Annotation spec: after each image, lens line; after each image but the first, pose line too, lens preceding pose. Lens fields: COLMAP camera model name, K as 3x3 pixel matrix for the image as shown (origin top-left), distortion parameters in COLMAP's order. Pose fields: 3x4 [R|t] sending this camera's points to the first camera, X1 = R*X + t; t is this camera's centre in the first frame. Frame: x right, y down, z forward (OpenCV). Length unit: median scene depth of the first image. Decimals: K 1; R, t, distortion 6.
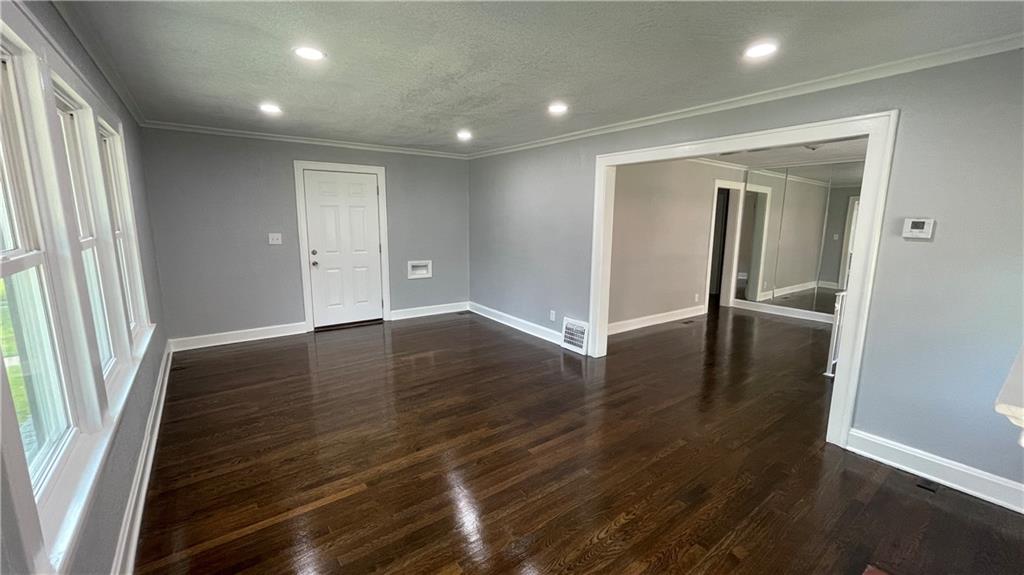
lens RADIAL K [[416.0, 0, 511.7], [0, 416.0, 284.8], [0, 0, 1]] dist [-0.005133, 0.000358]
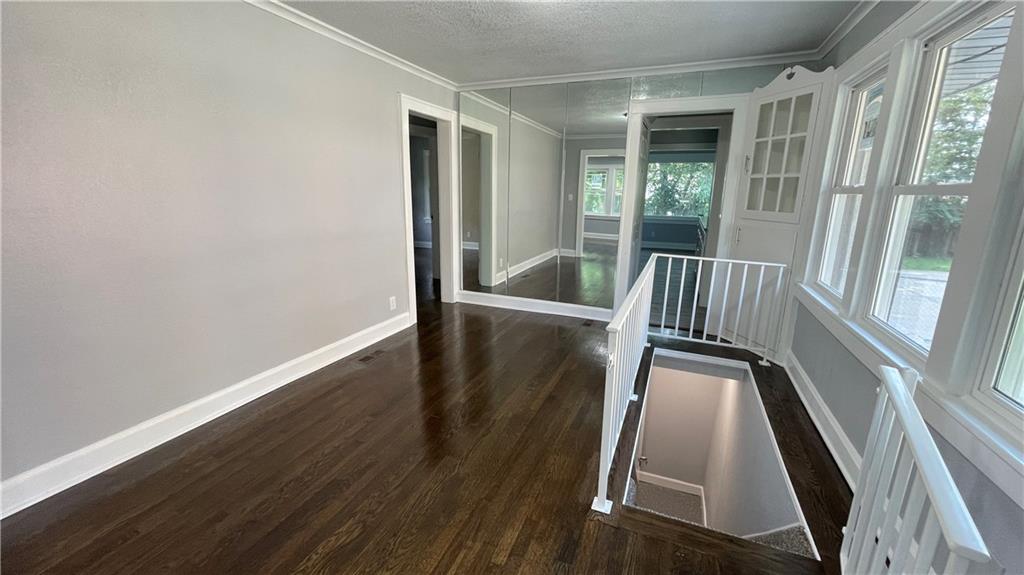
lens RADIAL K [[416.0, 0, 511.7], [0, 416.0, 284.8], [0, 0, 1]] dist [-0.005133, 0.000358]
pose [[0.860018, -0.114805, 0.497181, 0.274643], [0.076253, 0.992335, 0.097241, -0.033953], [-0.504534, -0.045717, 0.862181, 0.377106]]
